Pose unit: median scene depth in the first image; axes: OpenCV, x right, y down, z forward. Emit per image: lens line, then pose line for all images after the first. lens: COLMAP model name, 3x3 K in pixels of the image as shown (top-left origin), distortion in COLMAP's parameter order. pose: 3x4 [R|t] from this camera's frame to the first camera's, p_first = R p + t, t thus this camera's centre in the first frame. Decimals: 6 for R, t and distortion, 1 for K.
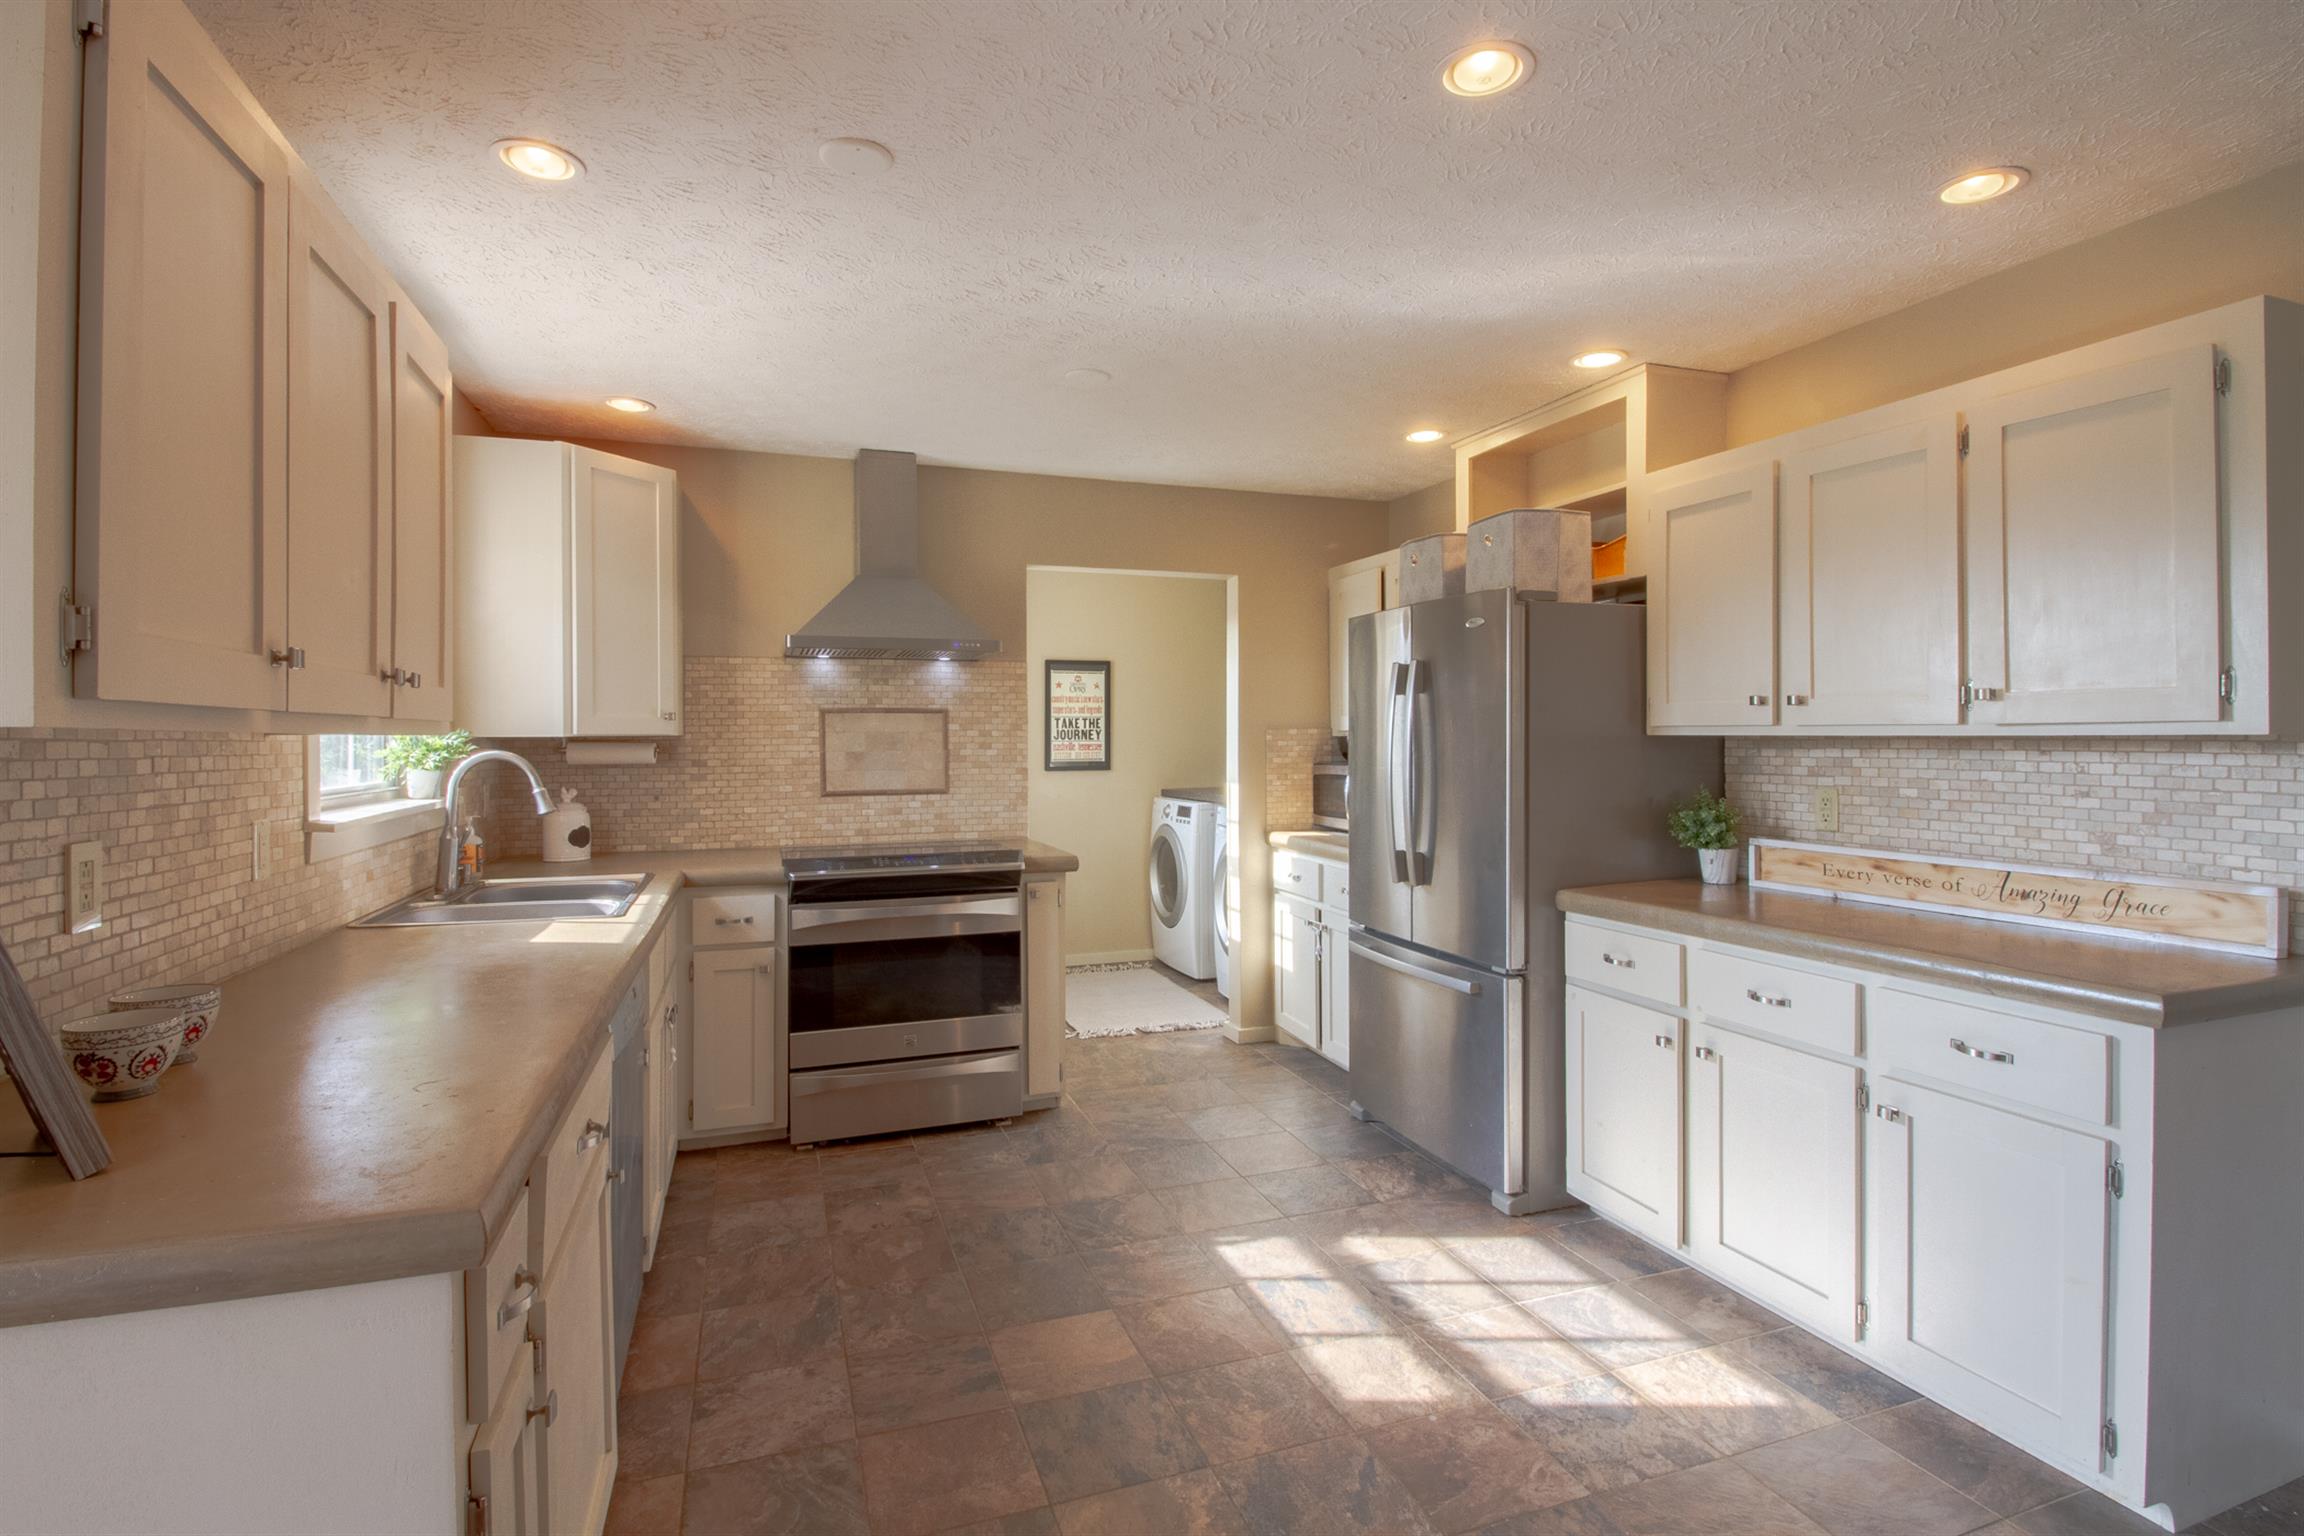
lens RADIAL K [[1099.1, 0, 1152.7], [0, 1099.1, 745.3], [0, 0, 1]] dist [-0.009267, -0.003543]
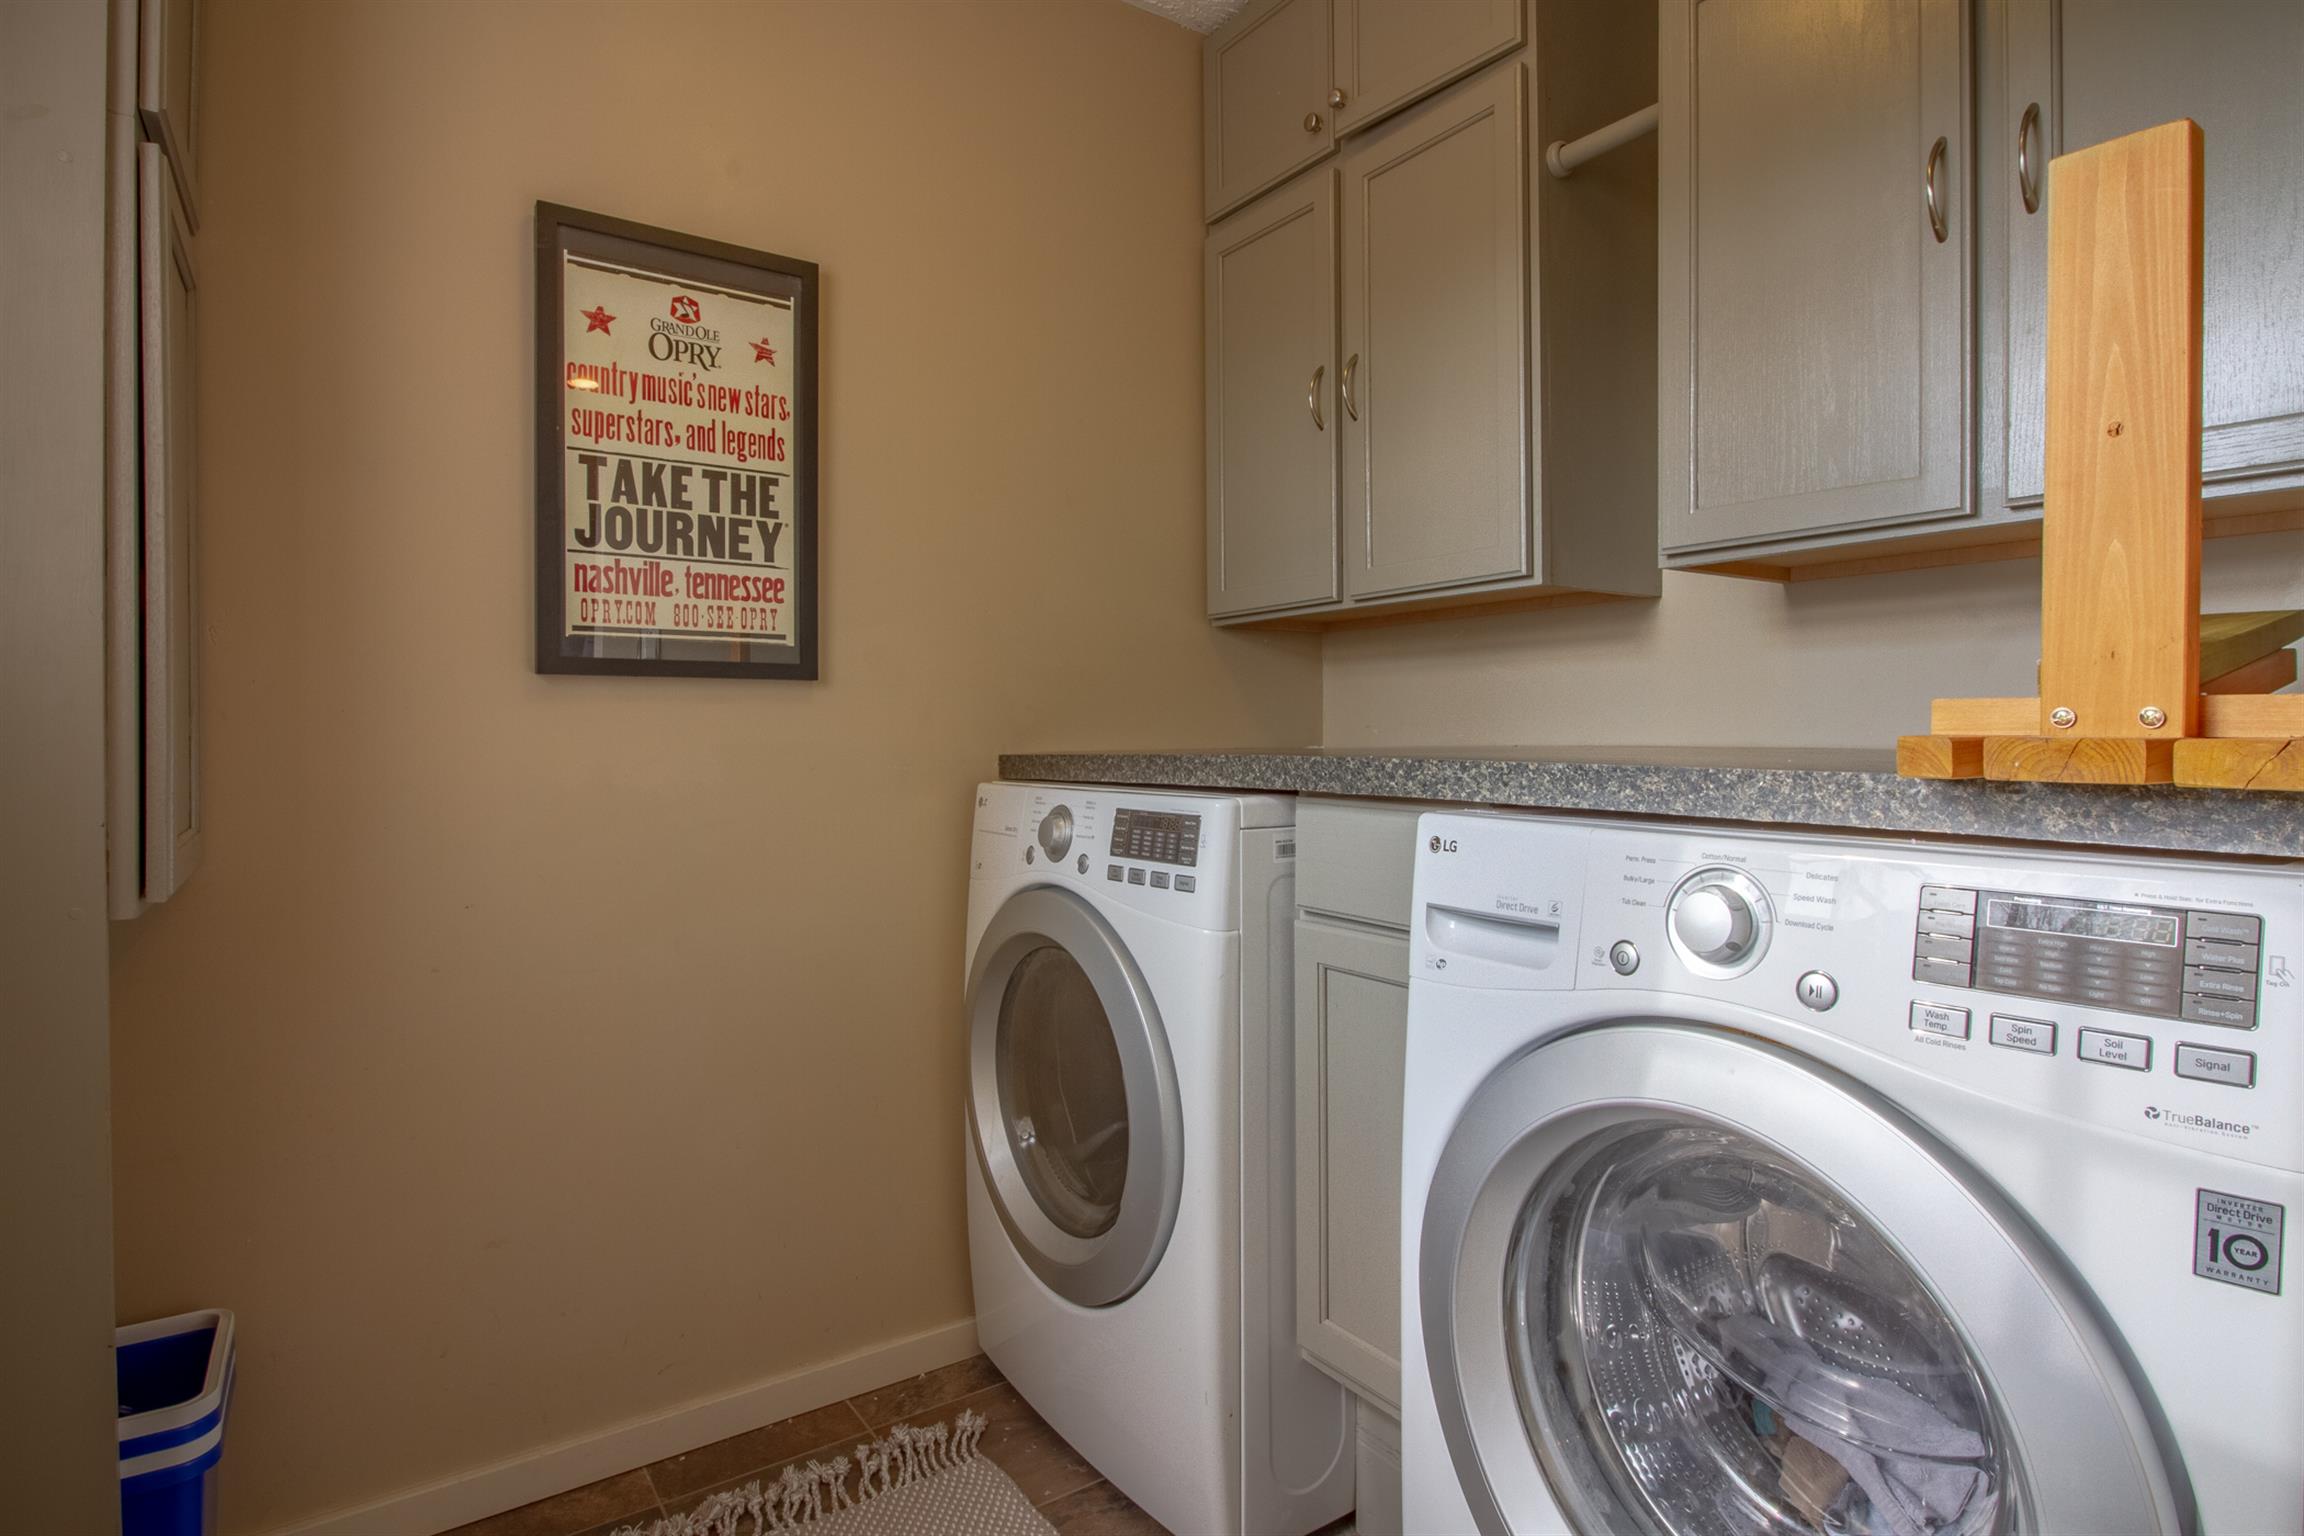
lens RADIAL K [[1204.6, 0, 1151.1], [0, 1204.6, 743.6], [0, 0, 1]] dist [-0.002870, -0.000540]
pose [[0.969135, 0.000558, 0.246530, -0.054831], [-0.001000, 0.999998, 0.001667, 0.063675], [-0.246528, -0.001862, 0.969134, 1.191817]]
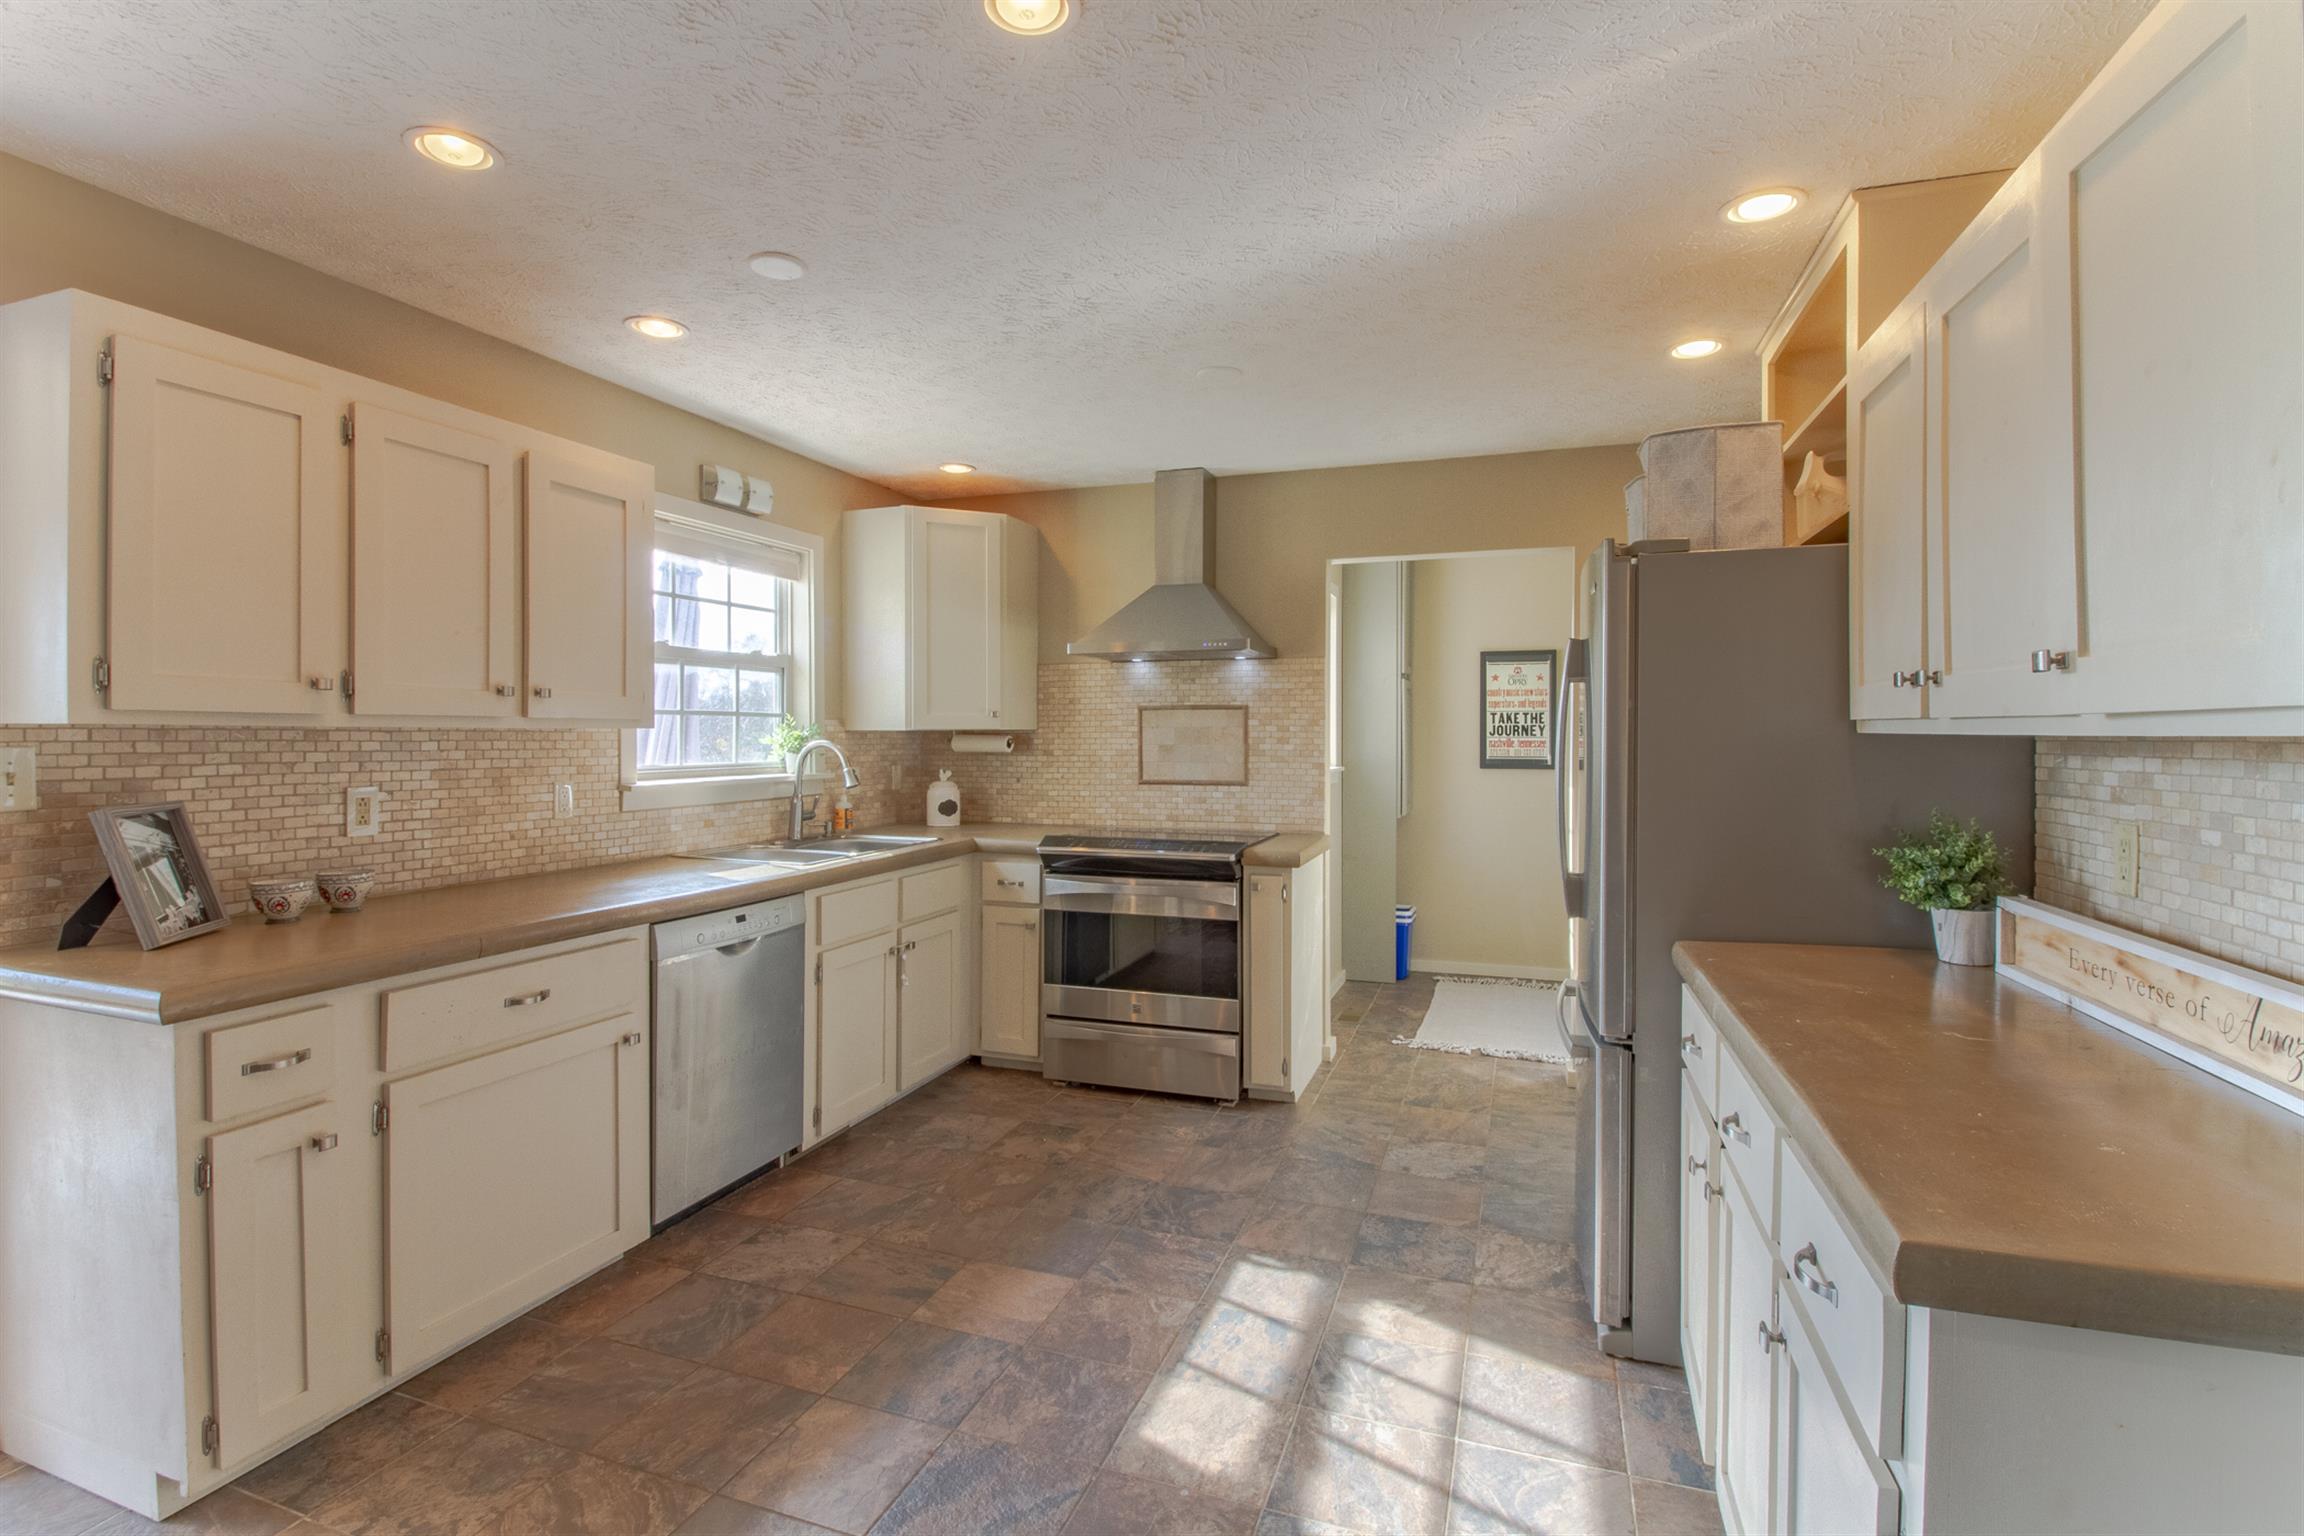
lens RADIAL K [[1062.9, 0, 1152.3], [0, 1062.9, 744.9], [0, 0, 1]] dist [-0.004580, -0.010242]
pose [[0.777324, 0.011906, -0.628987, 0.436149], [-0.009135, 0.999929, 0.007639, -0.002426], [0.629034, -0.000192, 0.777378, 0.174100]]
